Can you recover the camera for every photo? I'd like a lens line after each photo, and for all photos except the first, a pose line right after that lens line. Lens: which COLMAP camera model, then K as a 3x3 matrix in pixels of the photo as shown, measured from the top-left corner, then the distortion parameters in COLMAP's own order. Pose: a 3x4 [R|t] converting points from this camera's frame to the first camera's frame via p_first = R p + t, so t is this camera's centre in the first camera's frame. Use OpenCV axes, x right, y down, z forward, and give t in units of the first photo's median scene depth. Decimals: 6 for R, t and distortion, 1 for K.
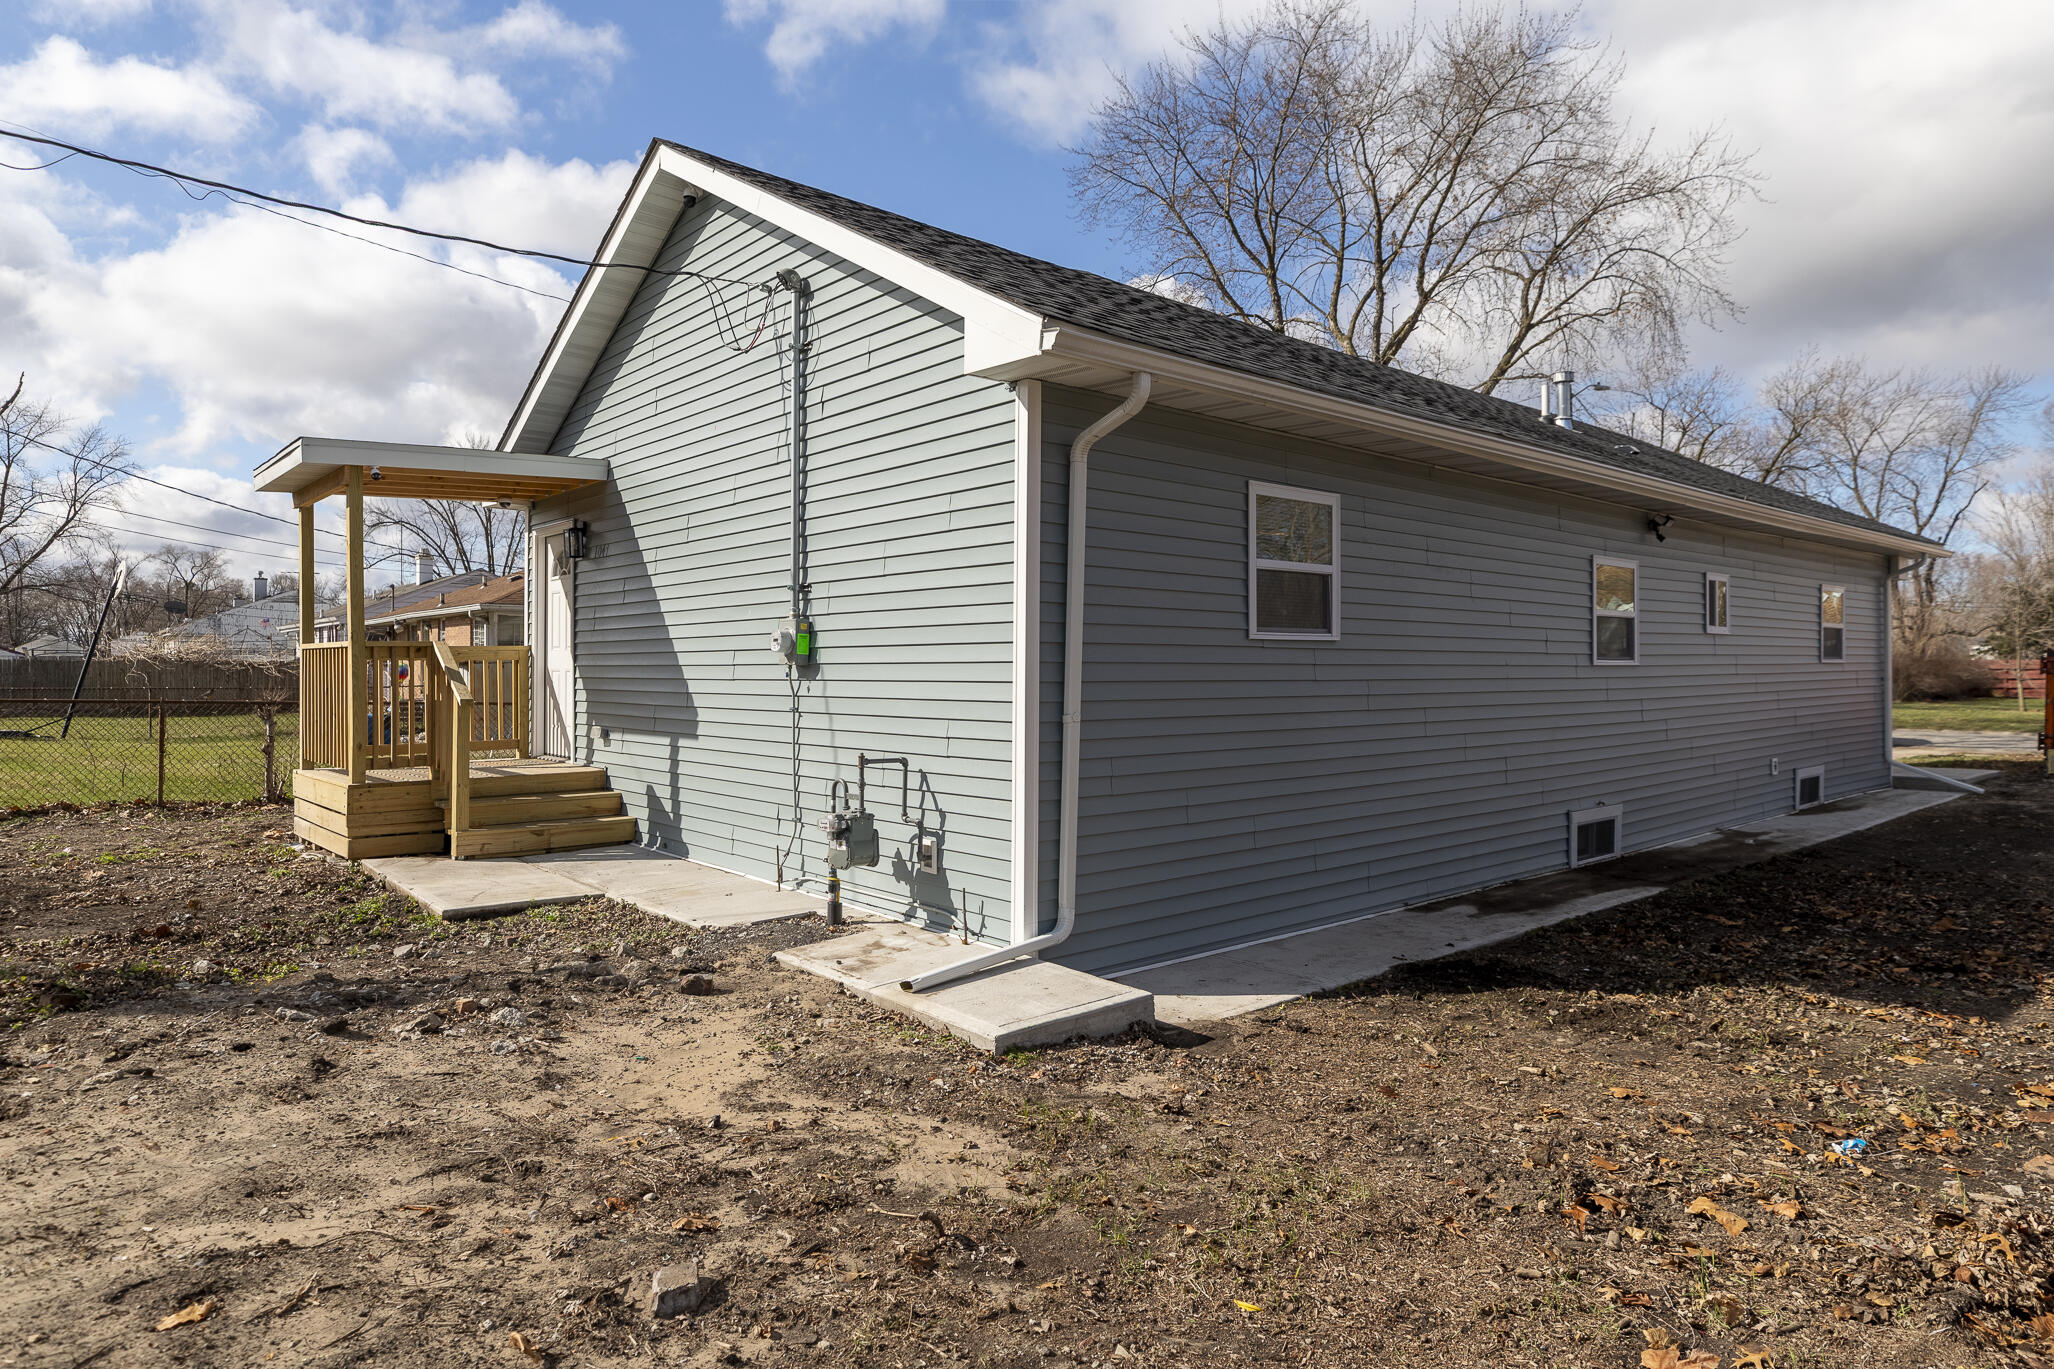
lens RADIAL K [[1203.3, 0, 1027.0], [0, 1203.3, 684.5], [0, 0, 1]] dist [-0.000683, -0.000159]
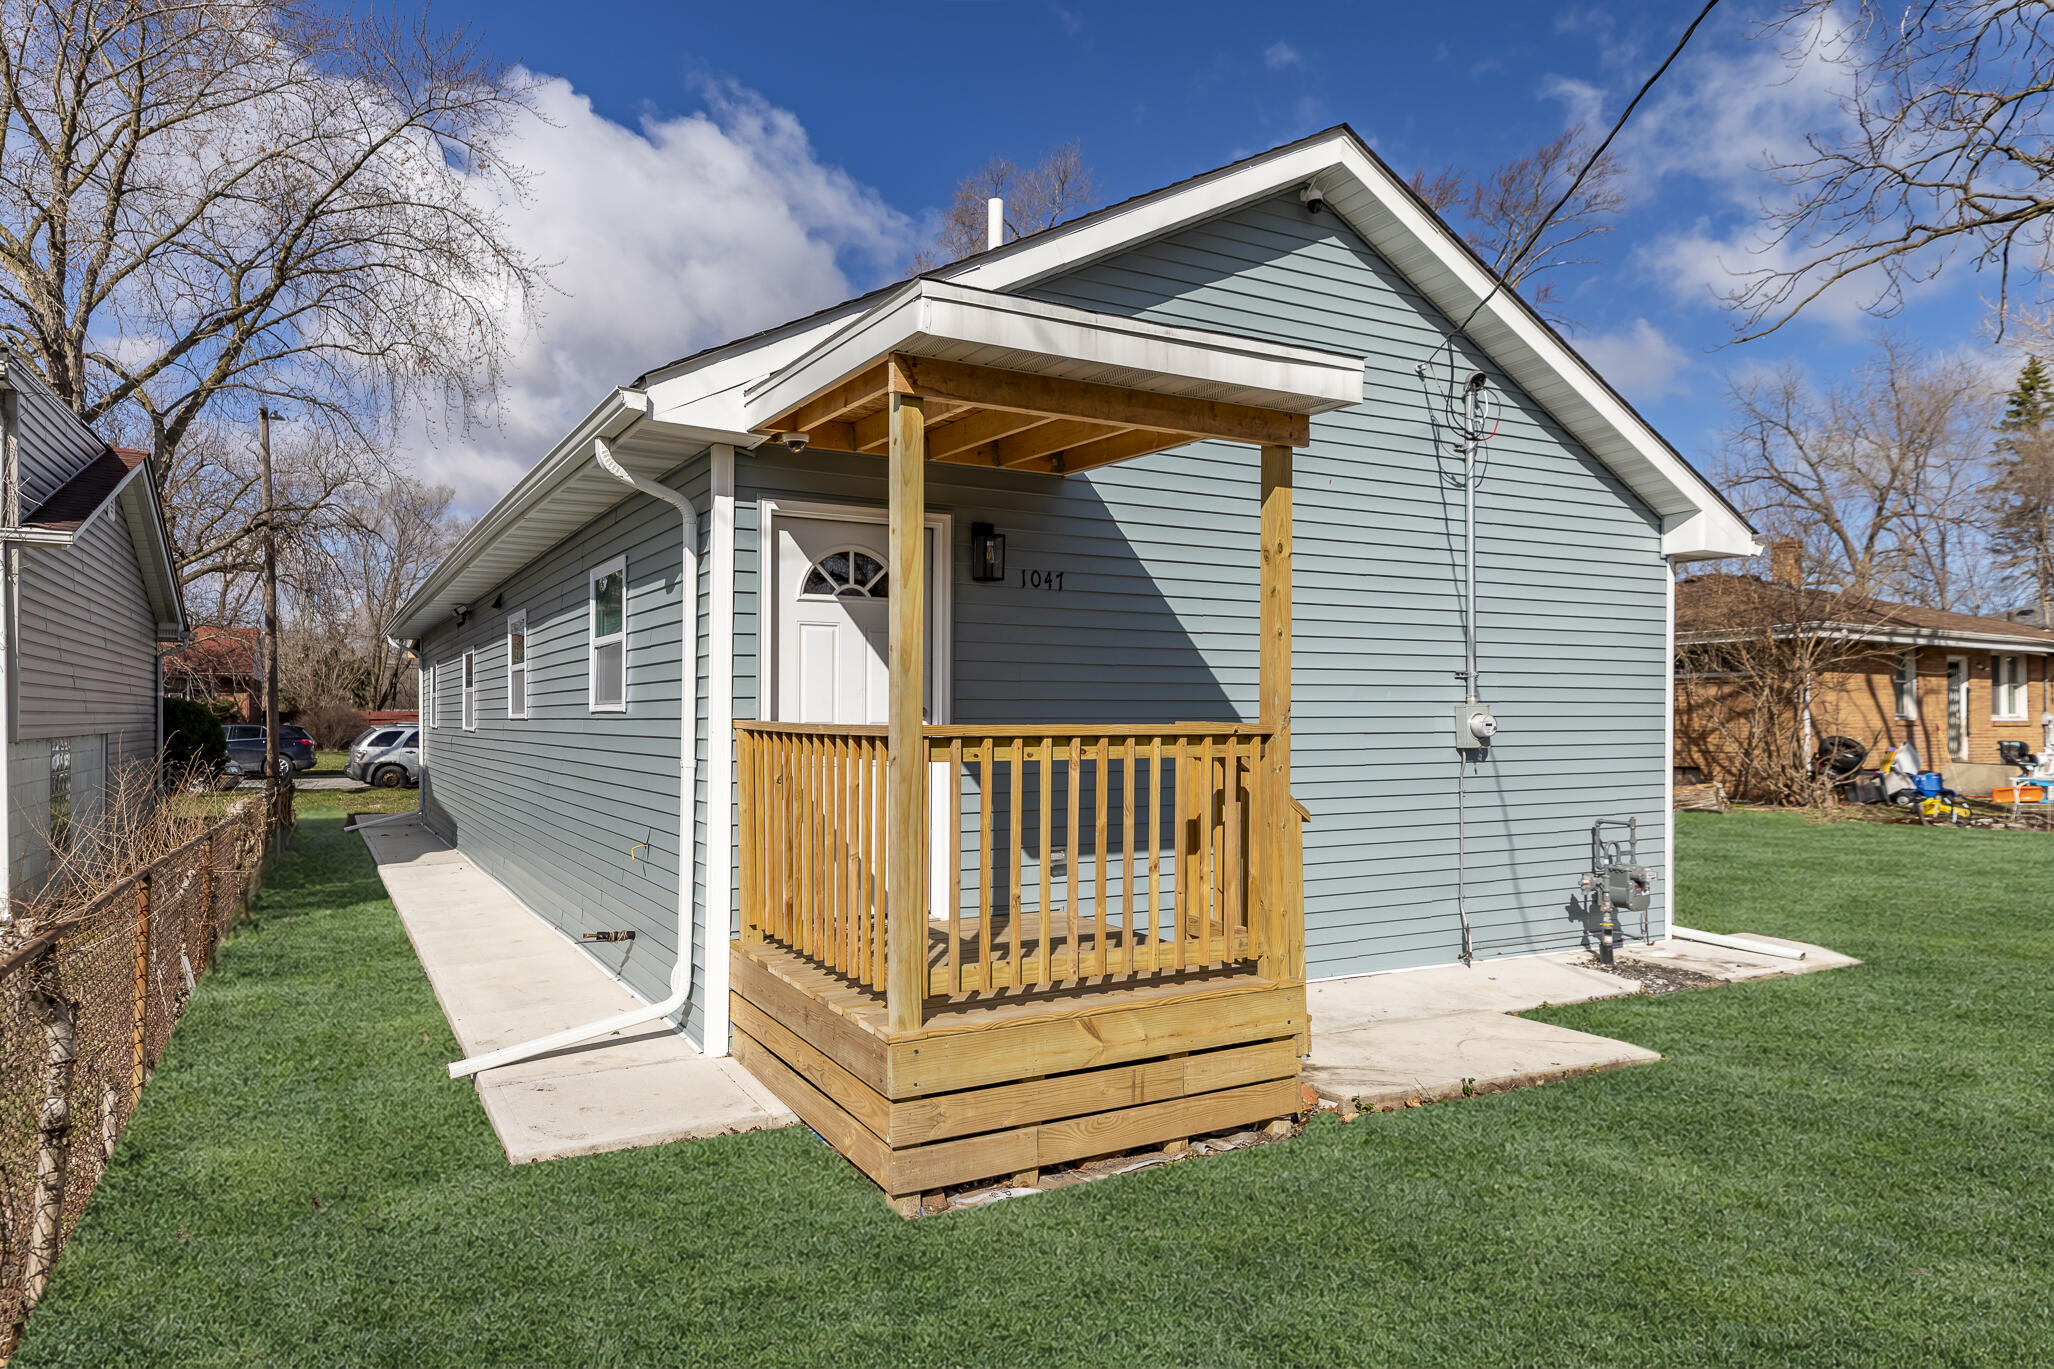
lens RADIAL K [[1286.6, 0, 1026.3], [0, 1286.6, 710.5], [0, 0, 1]] dist [0.025203, -0.001009]
pose [[0.198993, 0.003450, 0.979995, -1.384627], [0.009984, 0.999935, -0.005547, -0.047061], [-0.979950, 0.010888, 0.198945, 1.163144]]
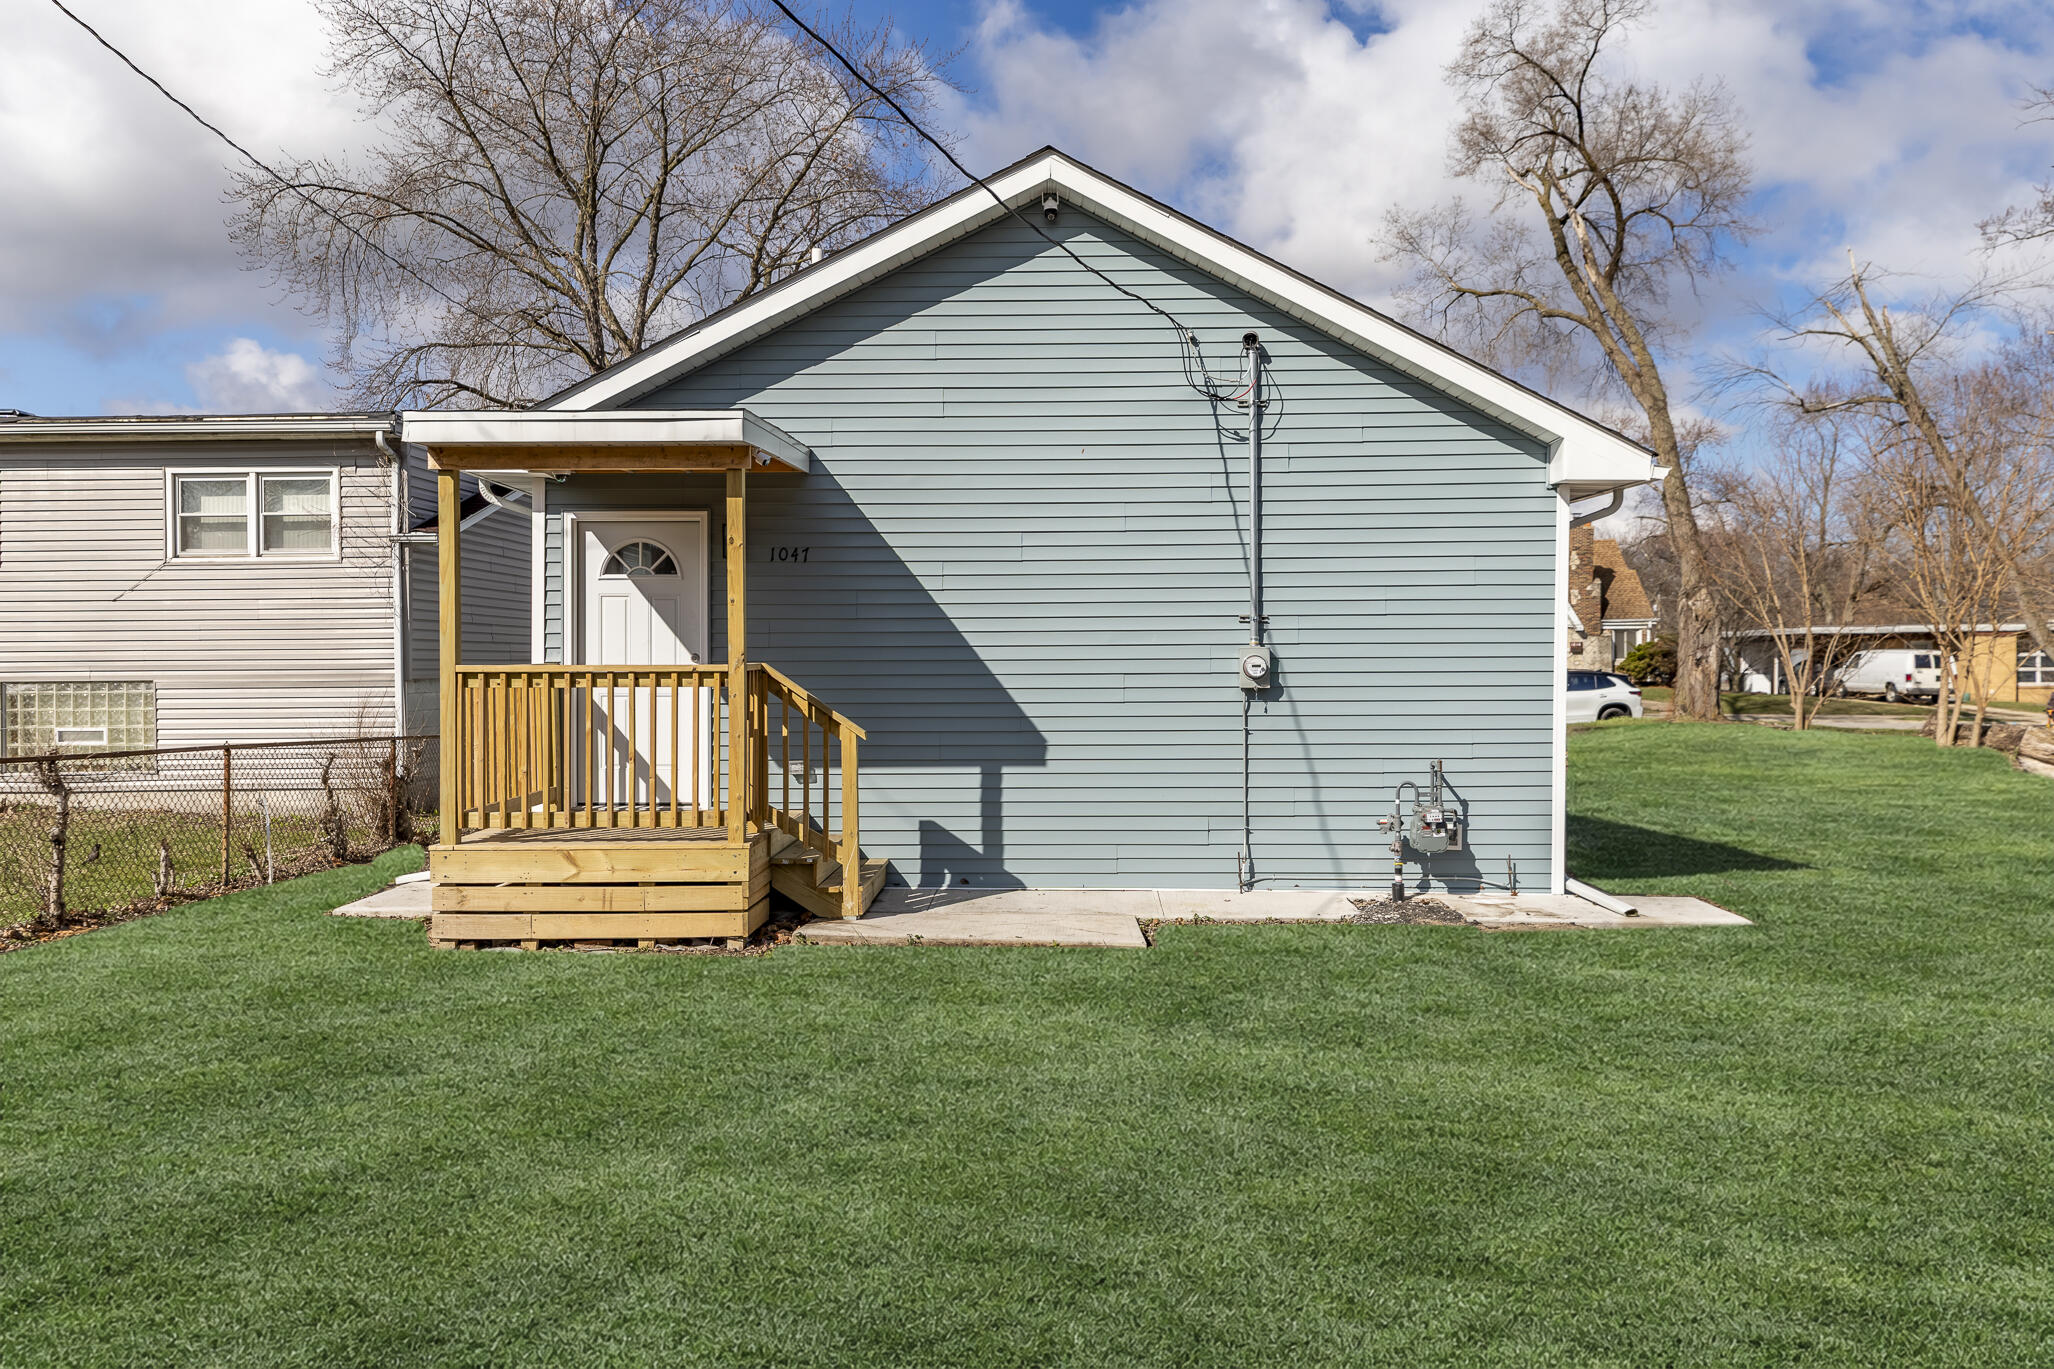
lens RADIAL K [[1599.5, 0, 1027.0], [0, 1599.5, 684.5], [0, 0, 1]] dist [0.002689, -0.000804]
pose [[0.664834, -0.012643, 0.746884, -1.444010], [0.011632, 0.999911, 0.006572, -0.031850], [-0.746901, 0.004319, 0.664922, 0.174294]]
